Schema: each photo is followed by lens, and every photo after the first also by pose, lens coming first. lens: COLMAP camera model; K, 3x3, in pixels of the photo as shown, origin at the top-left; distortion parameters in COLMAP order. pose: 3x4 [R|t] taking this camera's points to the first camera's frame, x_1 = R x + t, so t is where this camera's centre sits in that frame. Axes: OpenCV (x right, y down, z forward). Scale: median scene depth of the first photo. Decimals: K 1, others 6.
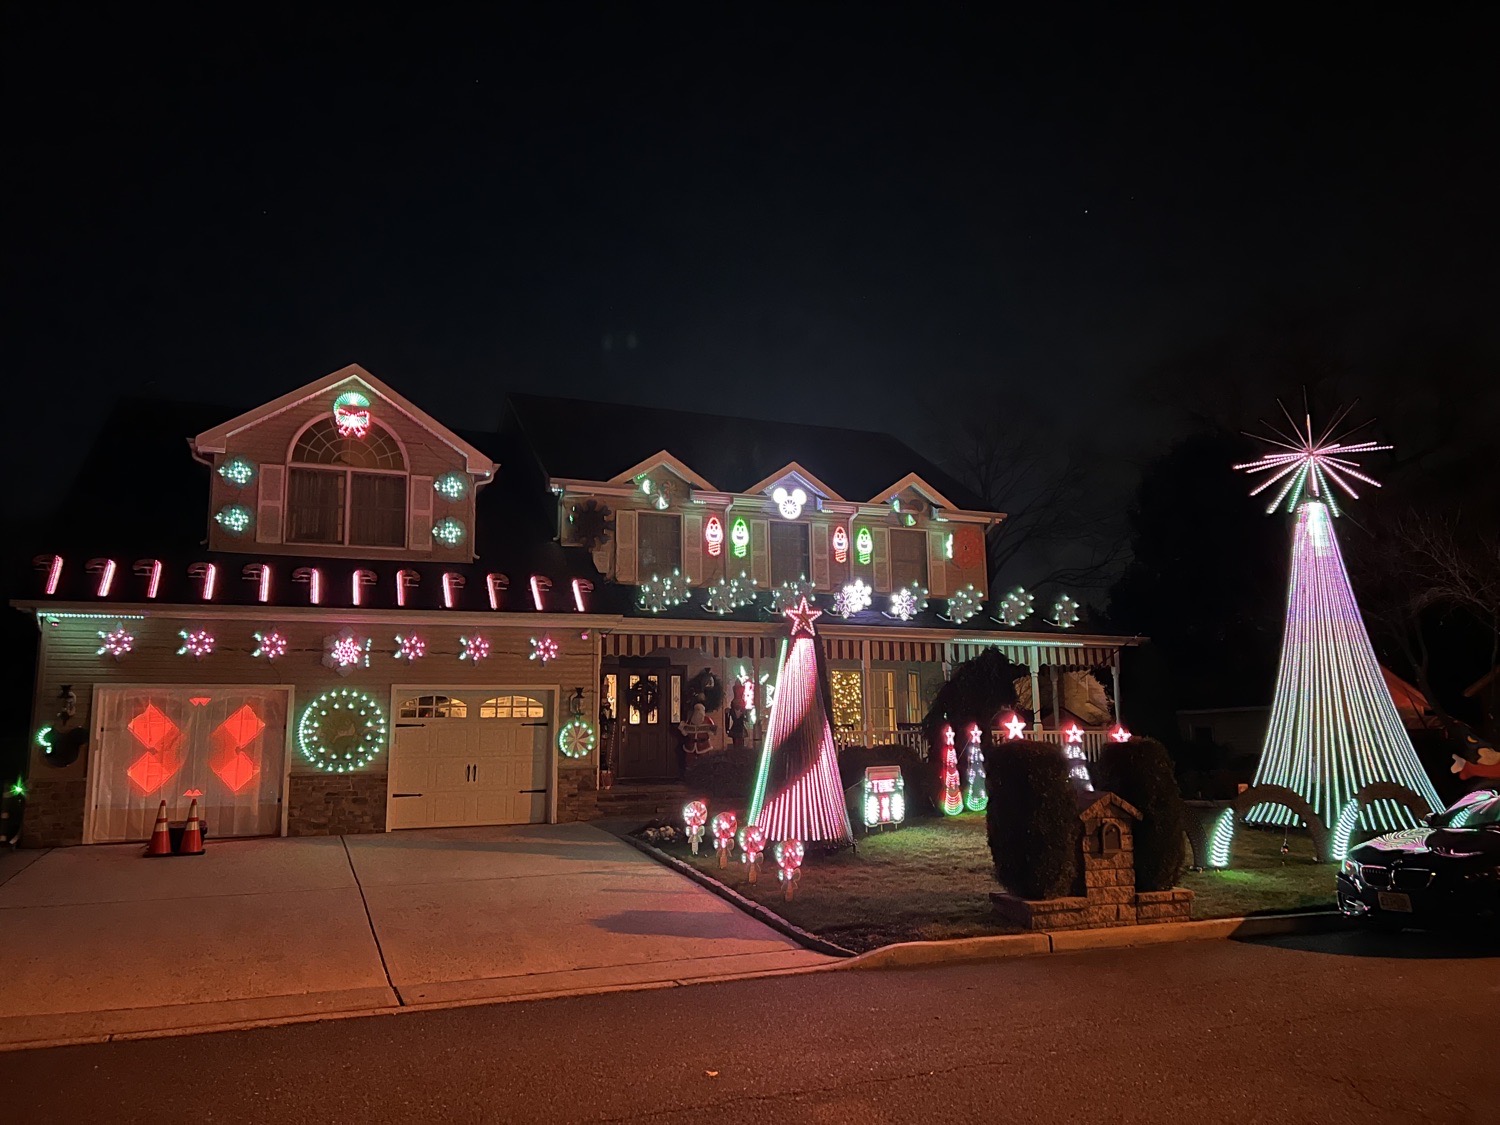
lens RADIAL K [[1114.7, 0, 762.9], [0, 1114.7, 562.0], [0, 0, 1]] dist [0.039614, -0.030370]
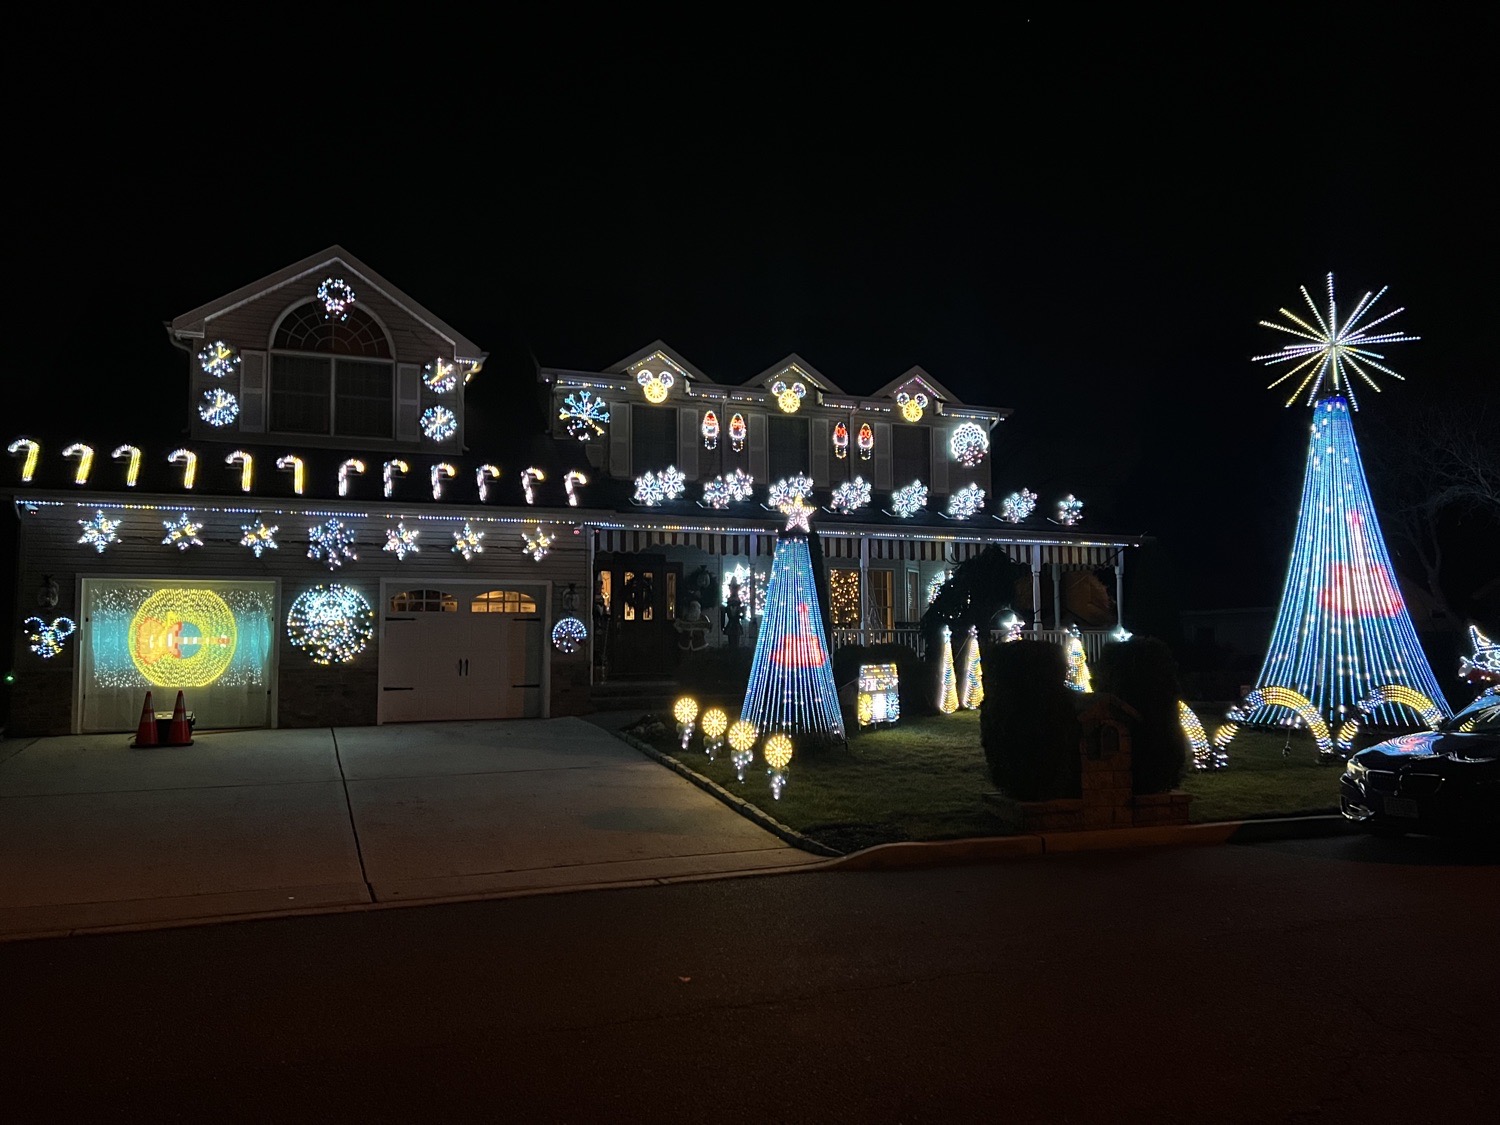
lens RADIAL K [[1114.7, 0, 755.2], [0, 1114.7, 554.6], [0, 0, 1]] dist [0.039614, -0.030370]
pose [[0.999917, 0.008478, -0.009712, 0.007072], [-0.007638, 0.996480, 0.083486, 0.004589], [0.010385, -0.083405, 0.996462, 0.025515]]
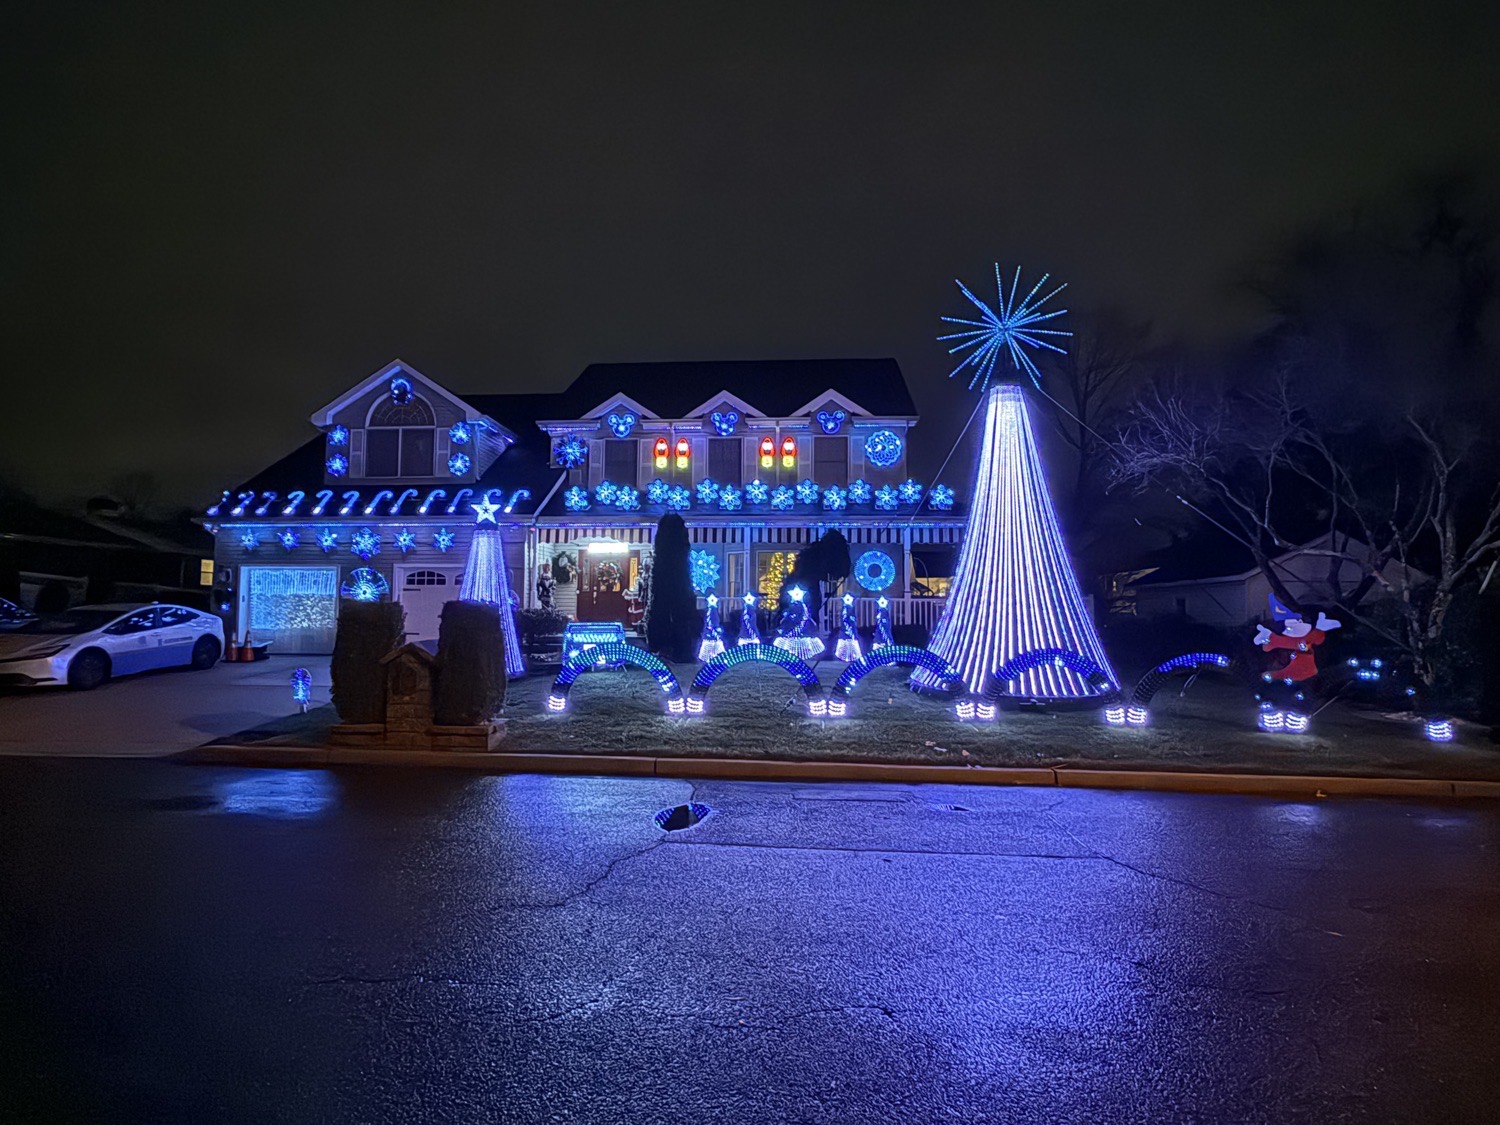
lens RADIAL K [[781.4, 0, 744.4], [0, 781.4, 567.0], [0, 0, 1]] dist [0.006612, -0.000089]
pose [[0.892204, -0.007484, -0.451571, 0.600247], [0.056930, 0.993751, 0.096011, 0.035853], [0.448030, -0.111369, 0.887054, 0.243809]]
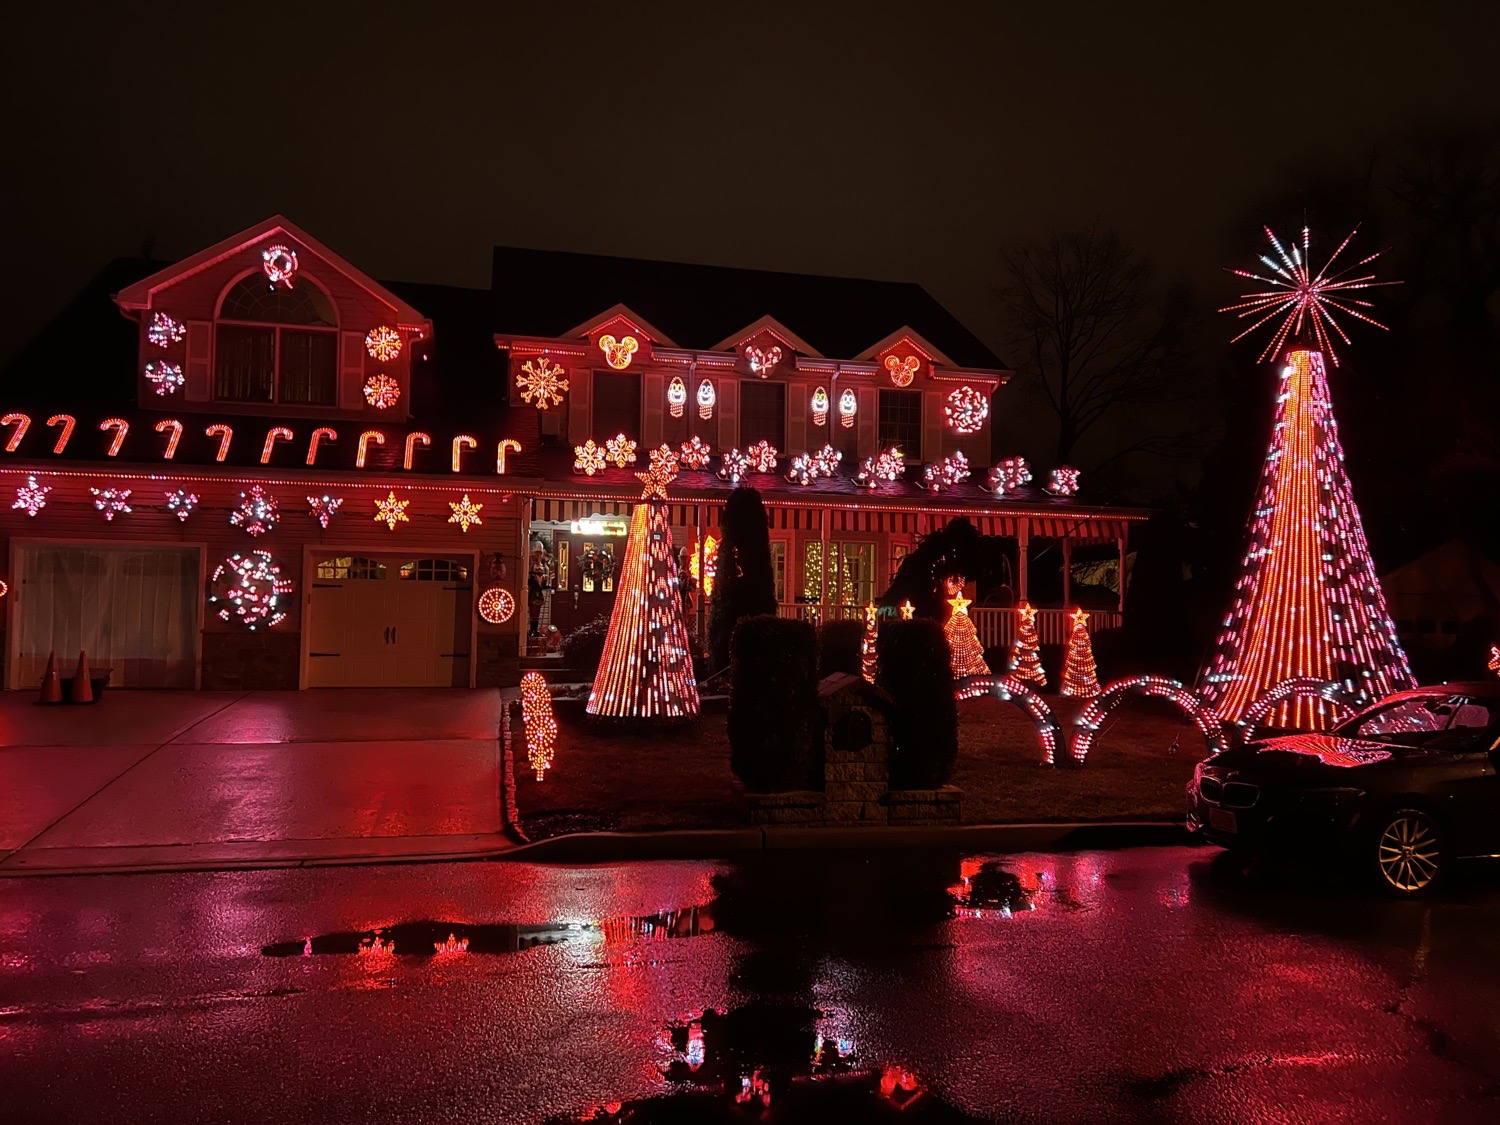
lens RADIAL K [[1114.7, 0, 747.4], [0, 1114.7, 559.2], [0, 0, 1]] dist [0.039614, -0.030370]
pose [[0.987978, 0.019998, -0.153298, 0.207476], [-0.002929, 0.993841, 0.110776, 0.011035], [0.154569, -0.108995, 0.981951, 0.084801]]
